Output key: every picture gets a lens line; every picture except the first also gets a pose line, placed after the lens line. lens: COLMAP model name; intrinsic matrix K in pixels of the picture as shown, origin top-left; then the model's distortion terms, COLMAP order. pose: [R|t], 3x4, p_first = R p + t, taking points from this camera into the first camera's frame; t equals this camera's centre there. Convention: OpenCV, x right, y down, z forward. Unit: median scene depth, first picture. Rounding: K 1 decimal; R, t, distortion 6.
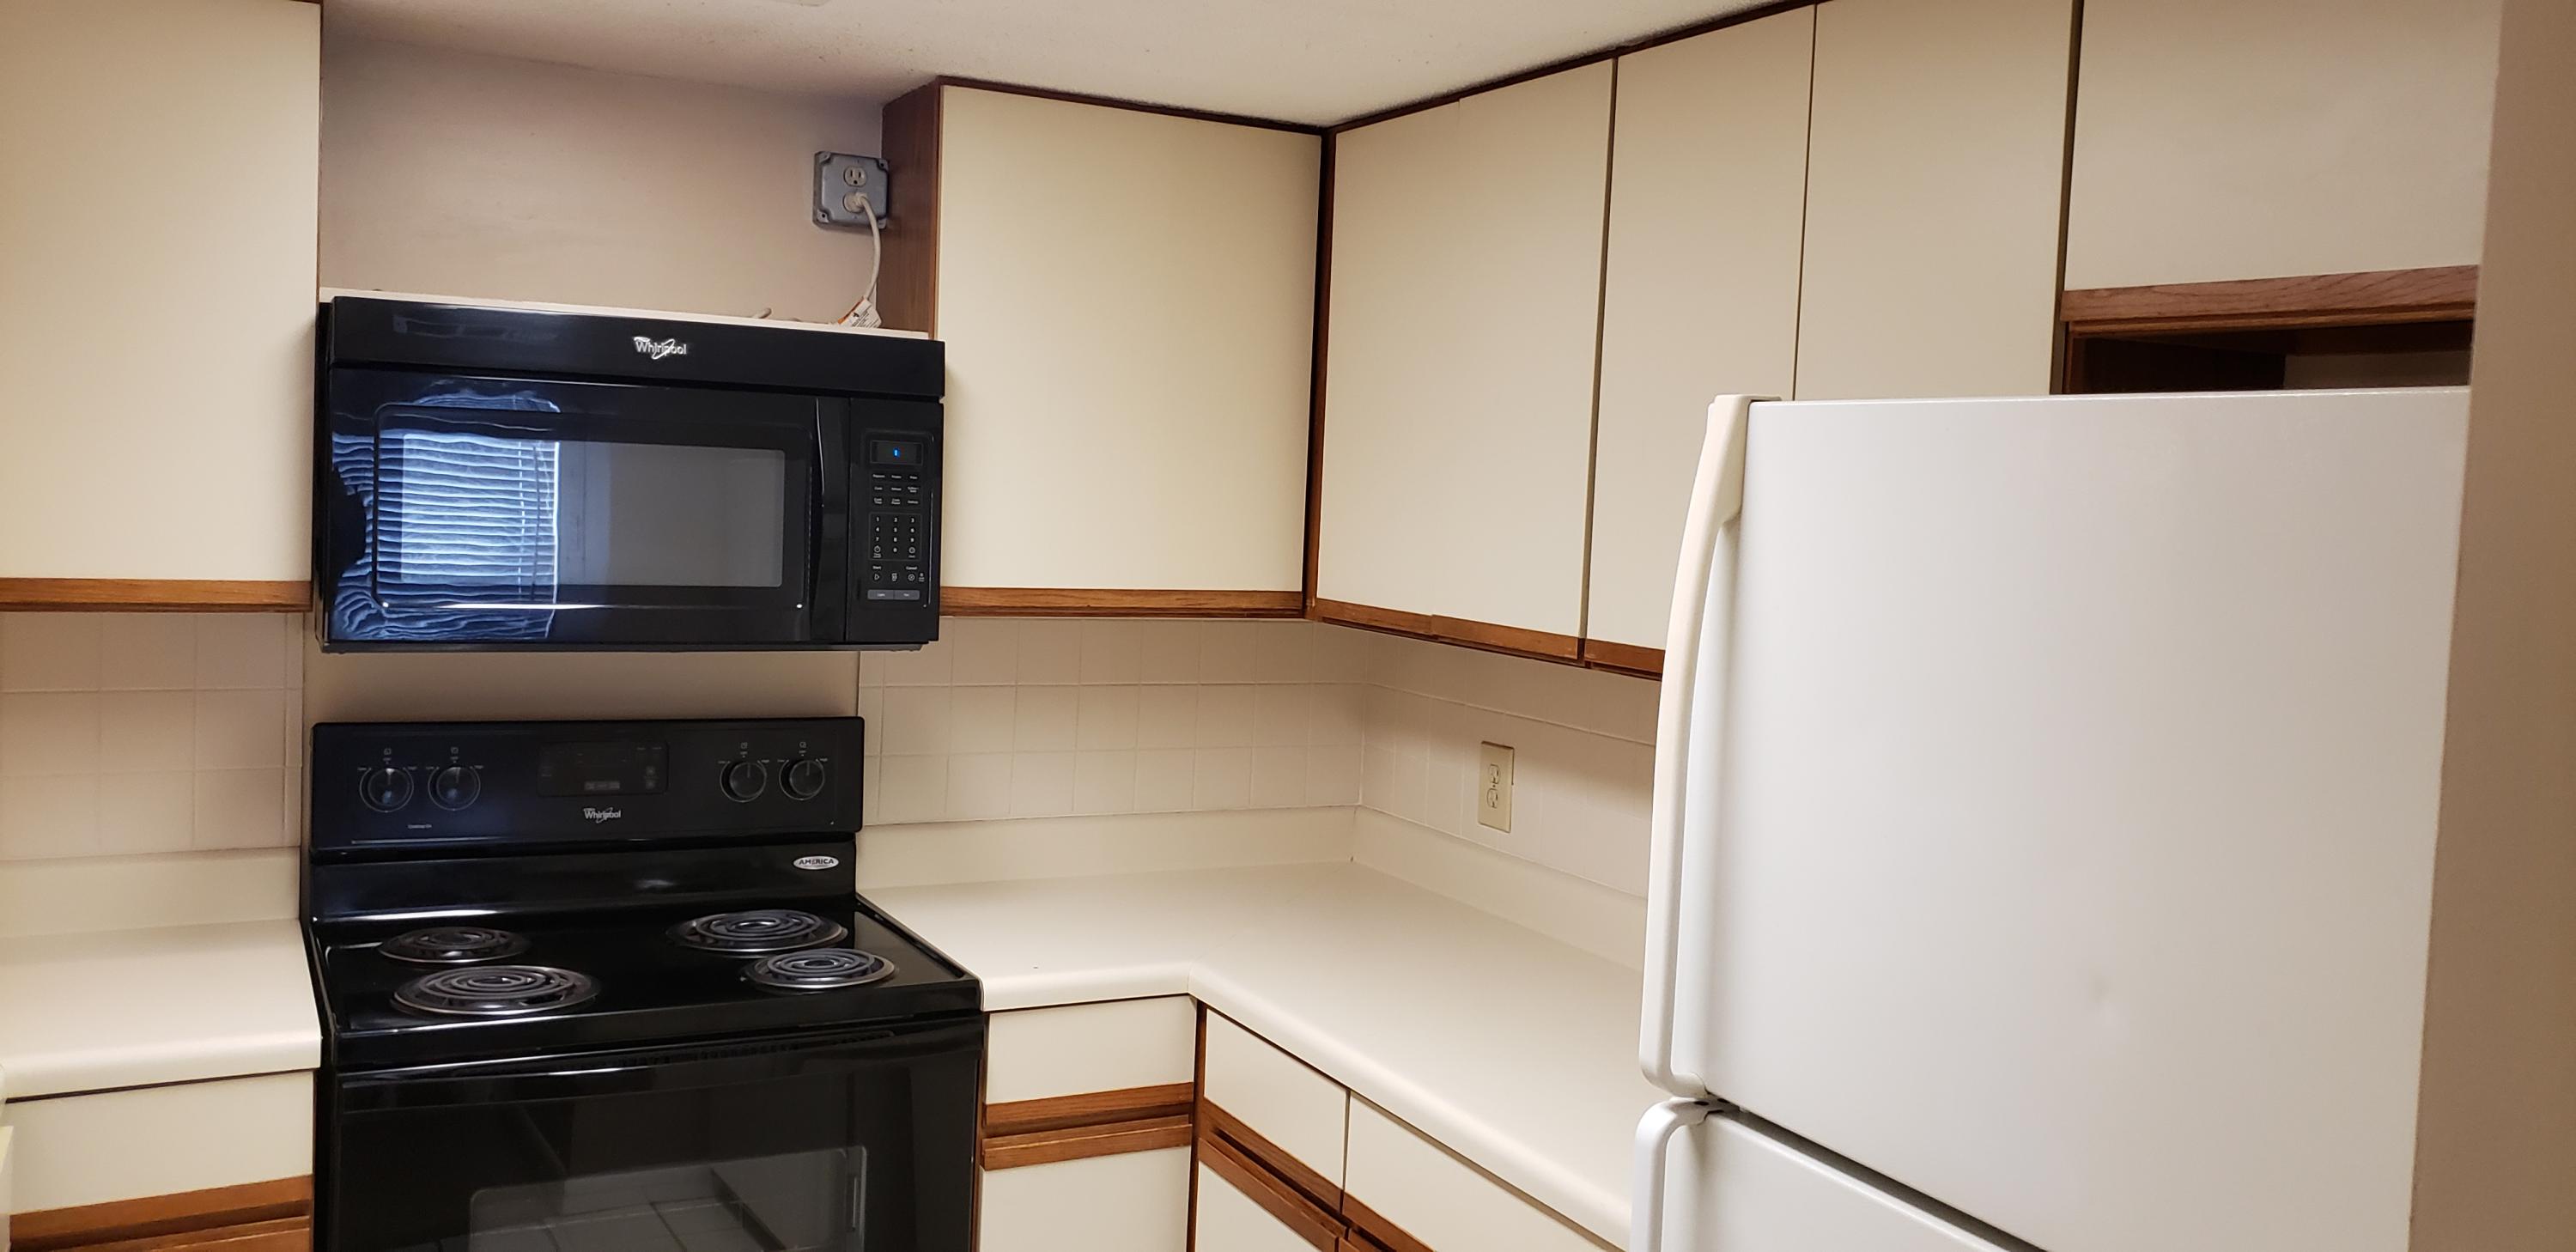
lens RADIAL K [[2113.2, 0, 1314.5], [0, 2113.2, 533.8], [0, 0, 1]] dist [0.044049, -0.018868]
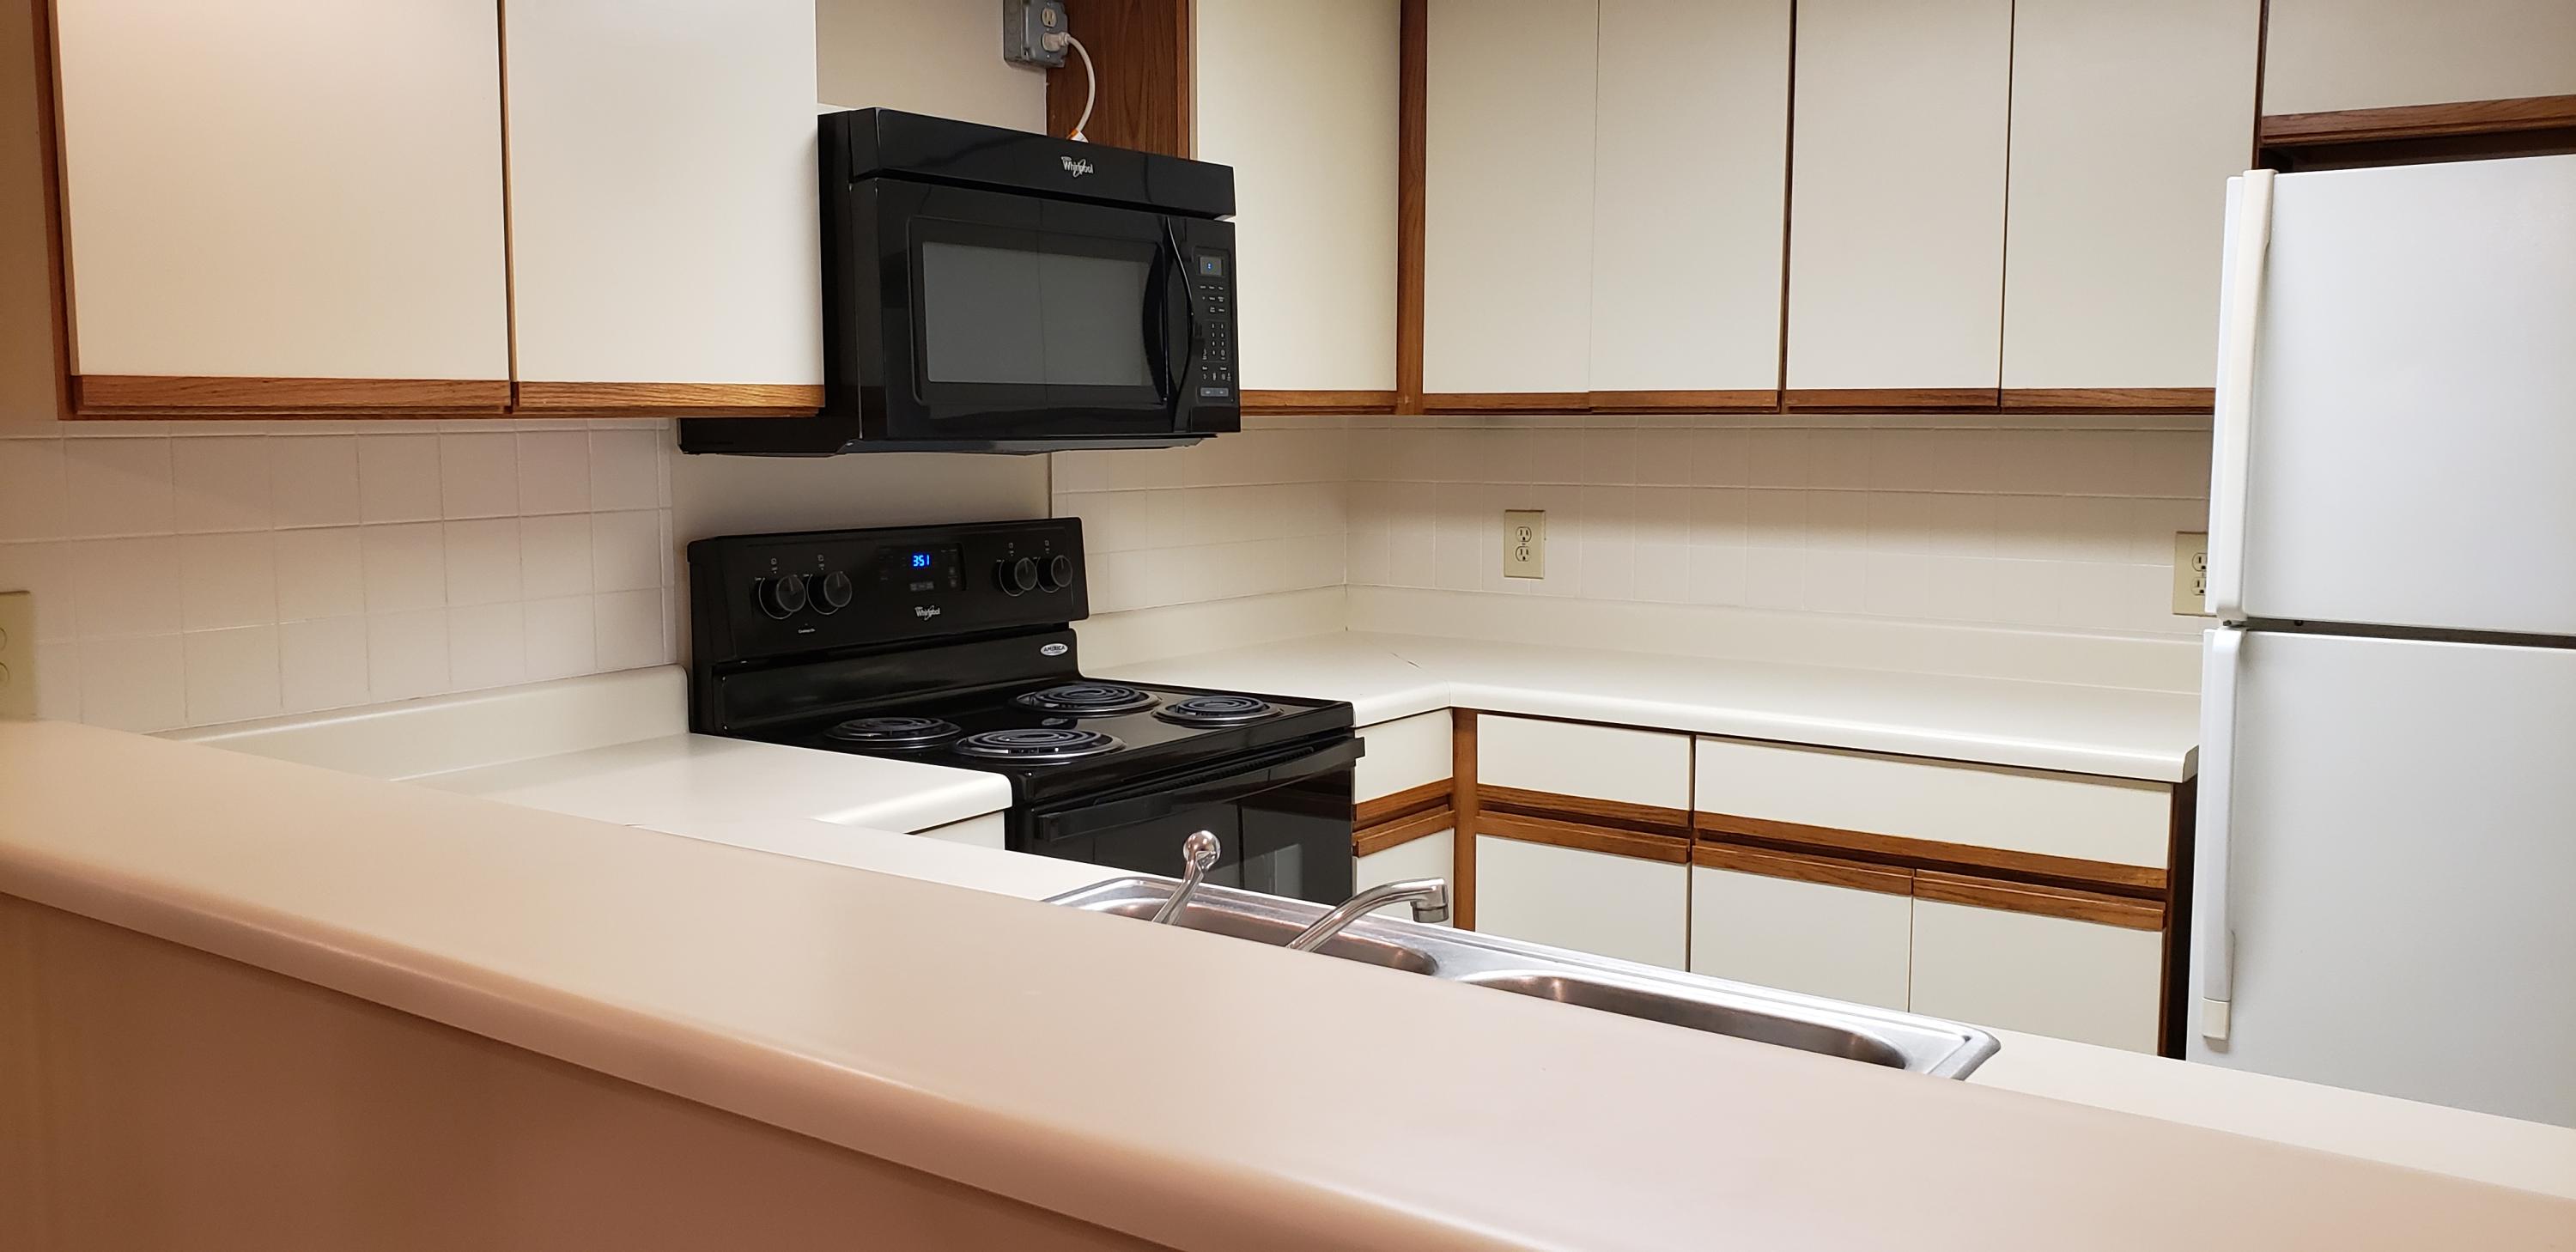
lens RADIAL K [[2113.2, 0, 1261.0], [0, 2113.2, 634.4], [0, 0, 1]] dist [0.044049, -0.018868]
pose [[0.878933, -0.091309, 0.468124, -0.729670], [0.051298, 0.993908, 0.097551, 0.049499], [-0.474179, -0.061727, 0.878262, -0.027208]]
